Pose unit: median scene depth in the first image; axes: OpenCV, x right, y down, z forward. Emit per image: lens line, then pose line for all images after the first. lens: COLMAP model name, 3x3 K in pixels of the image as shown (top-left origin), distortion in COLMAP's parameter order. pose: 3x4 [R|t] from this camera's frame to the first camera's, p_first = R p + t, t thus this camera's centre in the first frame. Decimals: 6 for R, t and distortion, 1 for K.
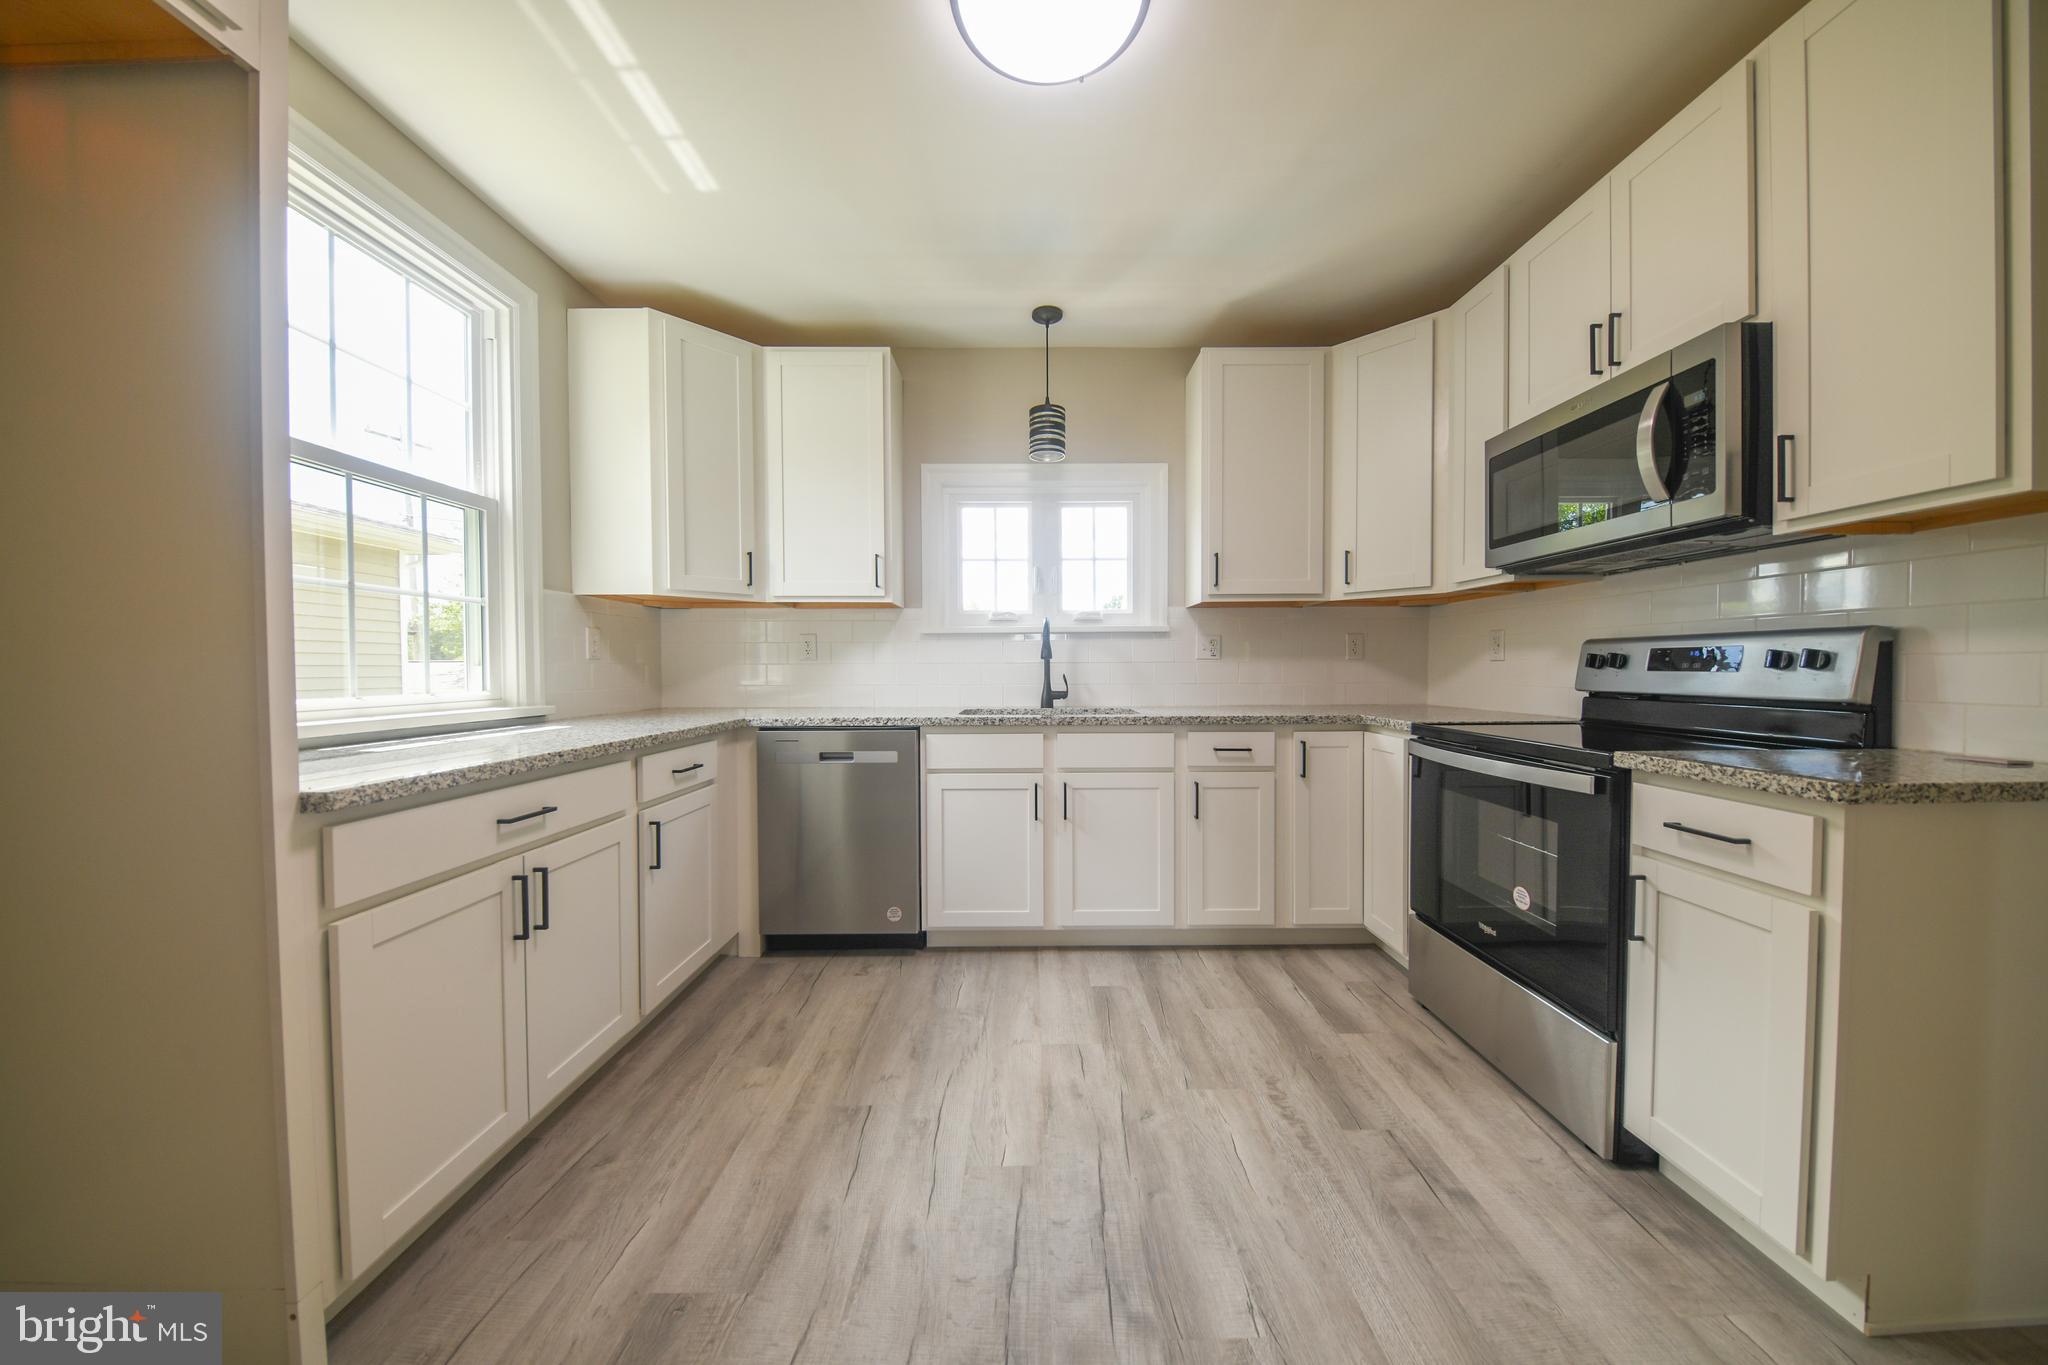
lens RADIAL K [[664.4, 0, 1031.8], [0, 664.4, 679.0], [0, 0, 1]] dist [0.001197, -0.004931]
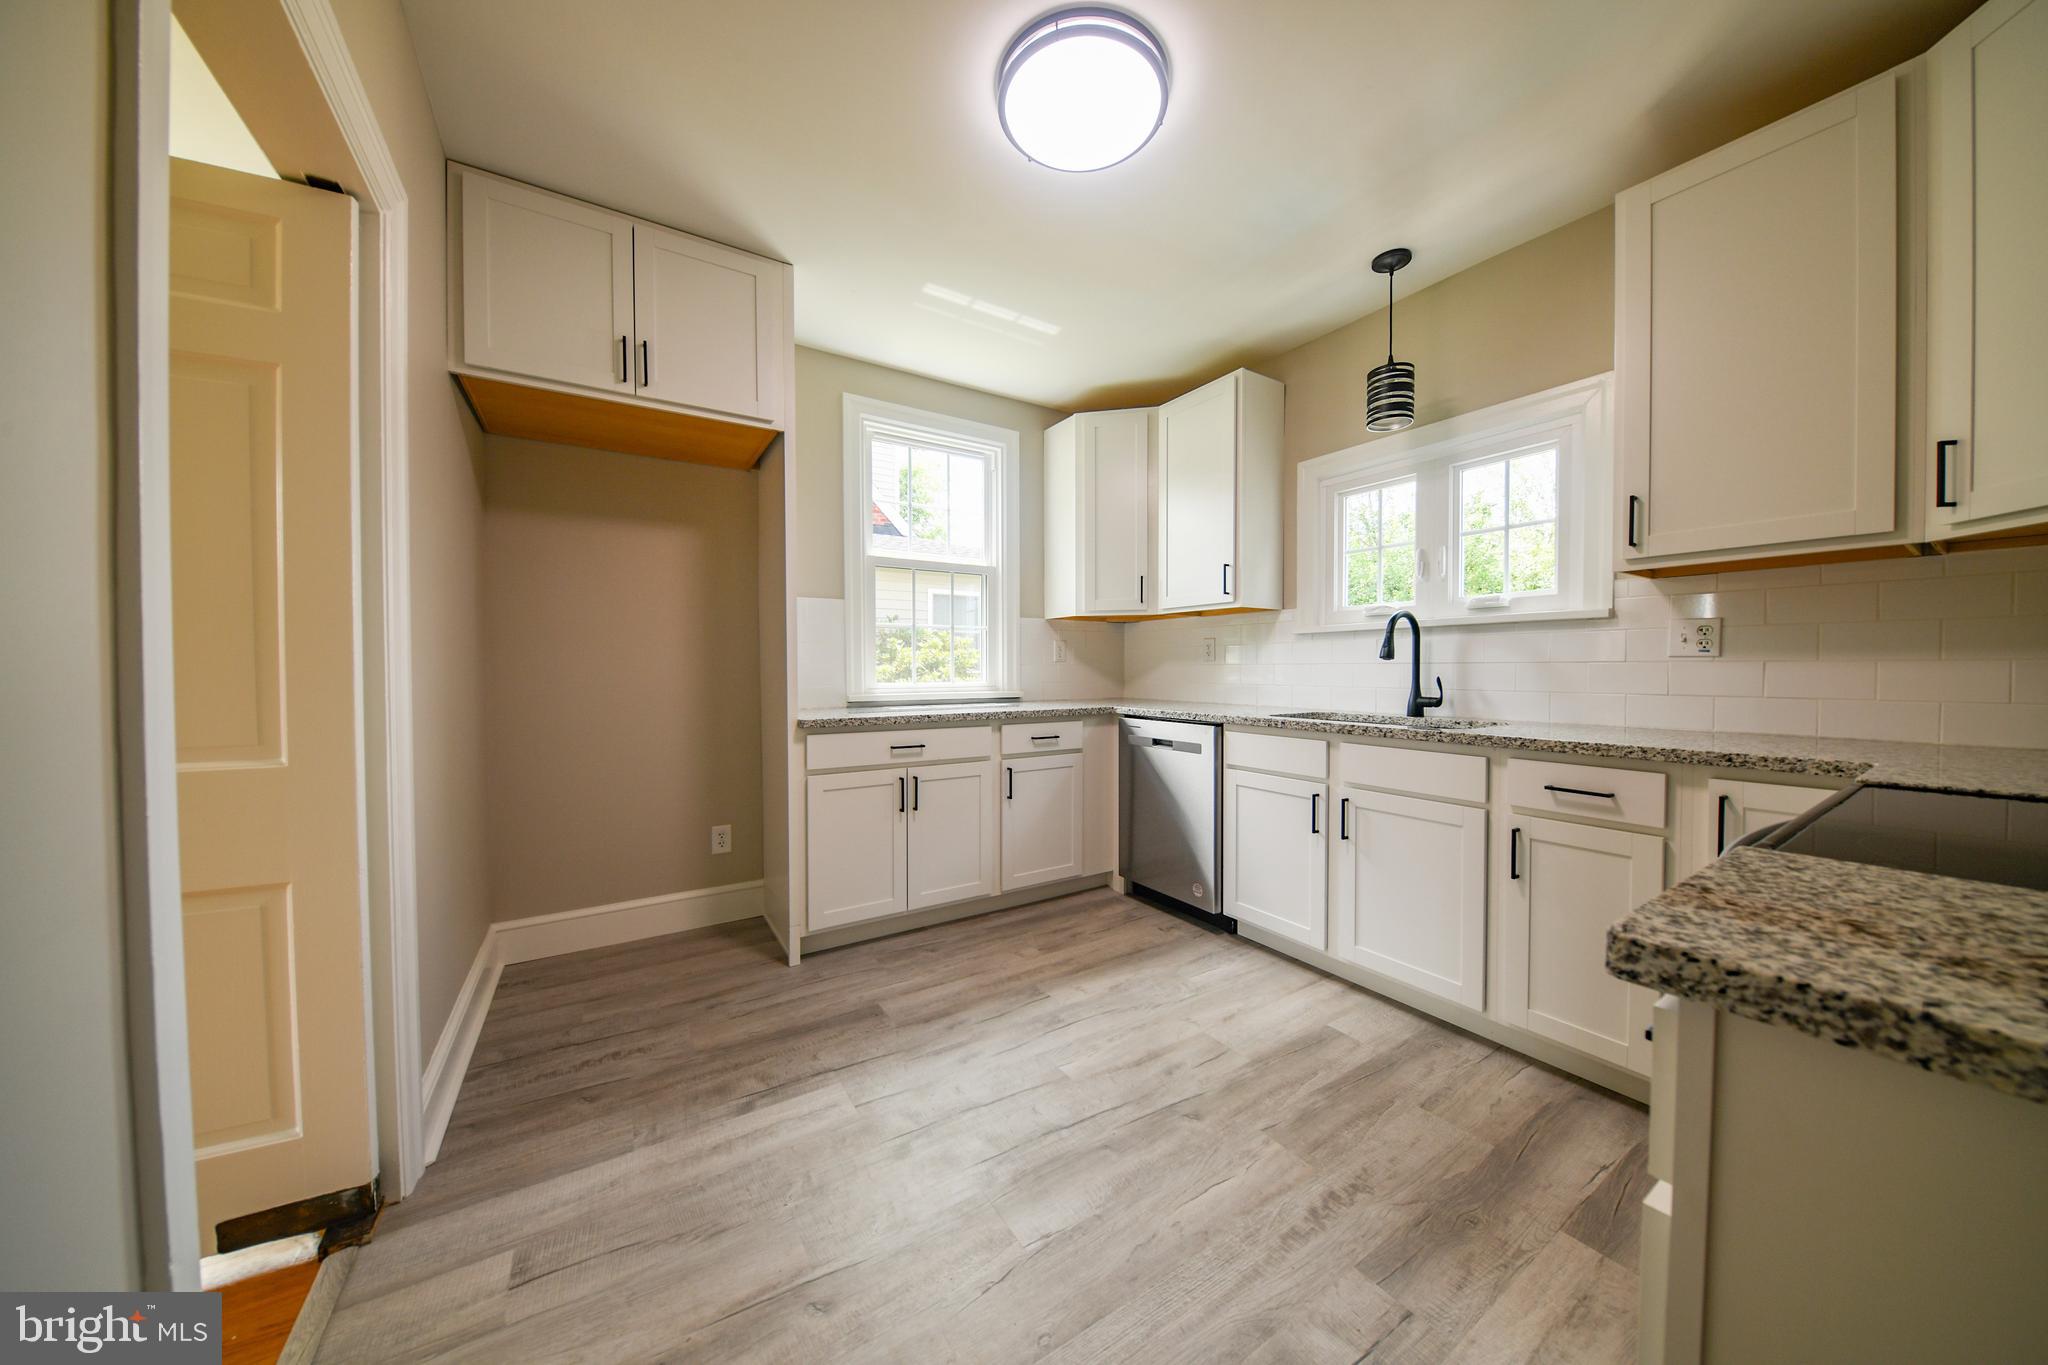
lens RADIAL K [[664.4, 0, 1031.8], [0, 664.4, 679.0], [0, 0, 1]] dist [0.001197, -0.004931]
pose [[0.537187, 0.018177, -0.843267, 0.589878], [-0.016391, 0.999804, 0.011109, -0.007019], [0.843304, 0.007855, 0.537379, 0.169019]]
